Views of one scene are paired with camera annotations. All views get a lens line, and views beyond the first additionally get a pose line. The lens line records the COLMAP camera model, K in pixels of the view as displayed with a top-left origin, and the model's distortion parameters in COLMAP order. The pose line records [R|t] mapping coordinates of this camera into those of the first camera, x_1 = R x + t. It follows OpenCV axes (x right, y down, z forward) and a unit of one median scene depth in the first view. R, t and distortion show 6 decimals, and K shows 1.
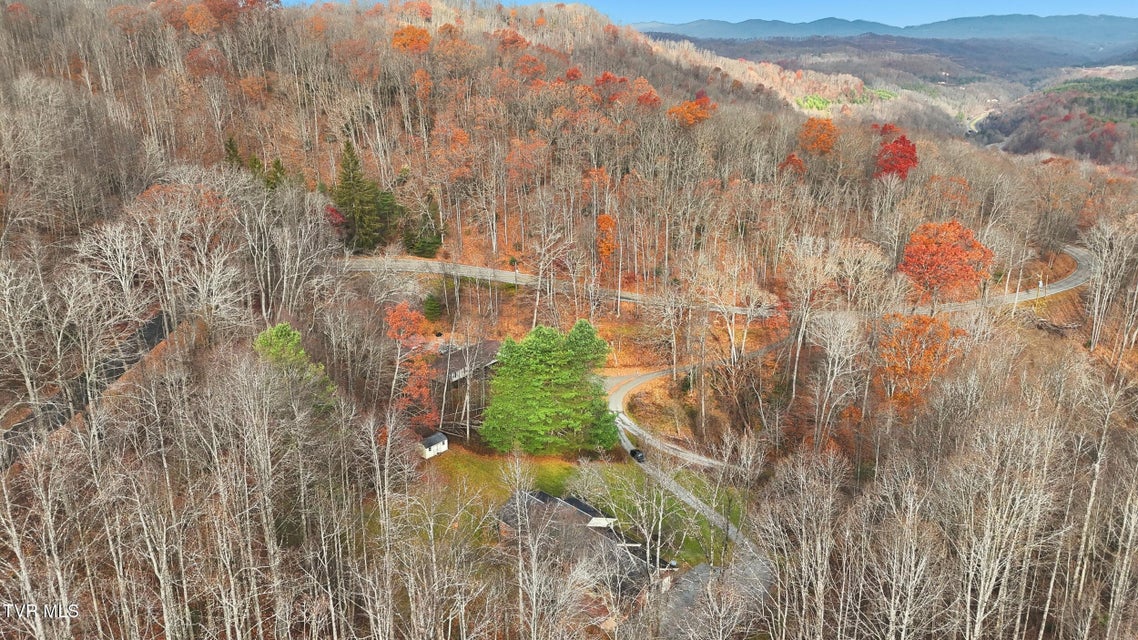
lens RADIAL K [[827.7, 0, 569.0], [0, 827.7, 320.0], [0, 0, 1]] dist [0.095529, -0.094909]
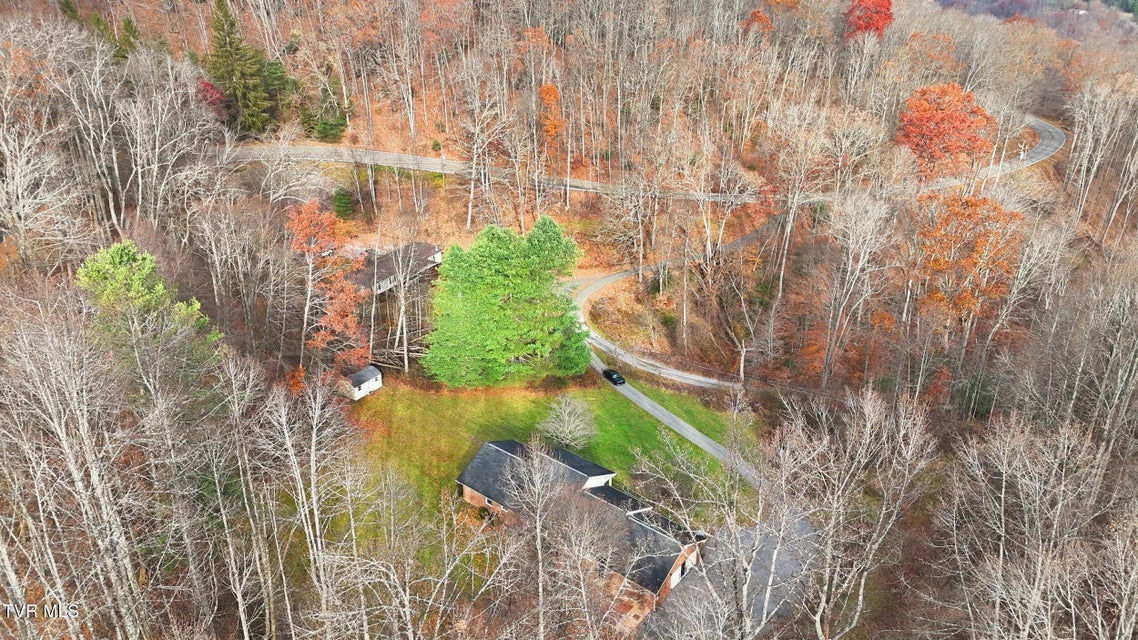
lens RADIAL K [[827.7, 0, 569.0], [0, 827.7, 320.0], [0, 0, 1]] dist [0.095529, -0.094909]
pose [[0.993567, -0.045657, 0.103632, -0.037321], [0.031381, 0.990290, 0.135432, -0.006744], [-0.108809, -0.131309, 0.985352, 0.159748]]
